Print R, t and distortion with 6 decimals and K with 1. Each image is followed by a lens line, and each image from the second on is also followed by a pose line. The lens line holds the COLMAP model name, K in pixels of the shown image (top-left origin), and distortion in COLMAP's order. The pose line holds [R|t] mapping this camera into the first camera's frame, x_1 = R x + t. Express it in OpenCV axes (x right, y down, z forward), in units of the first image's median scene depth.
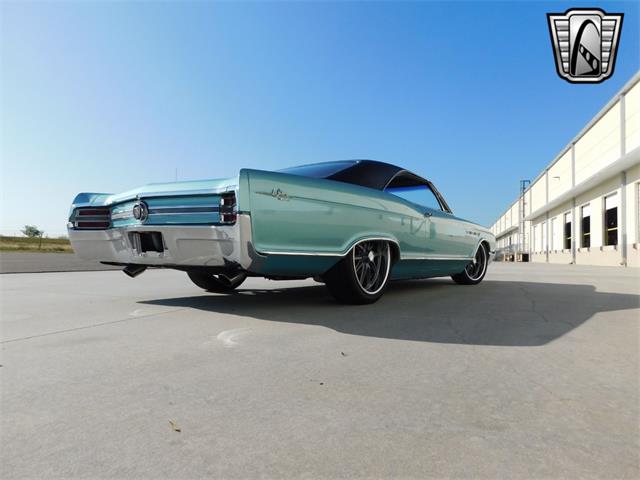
lens RADIAL K [[417.9, 0, 319.4], [0, 417.9, 235.5], [0, 0, 1]] dist [-0.058691, 0.034888]
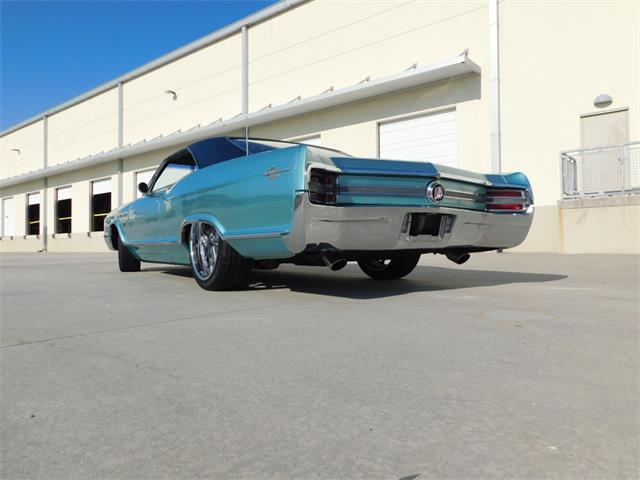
lens RADIAL K [[476.8, 0, 319.8], [0, 476.8, 235.3], [0, 0, 1]] dist [-0.006646, 0.004958]
pose [[0.359213, -0.005060, 0.933242, -0.160364], [-0.025549, 0.999557, 0.015253, 0.003140], [-0.932906, -0.029322, 0.358925, 0.090393]]
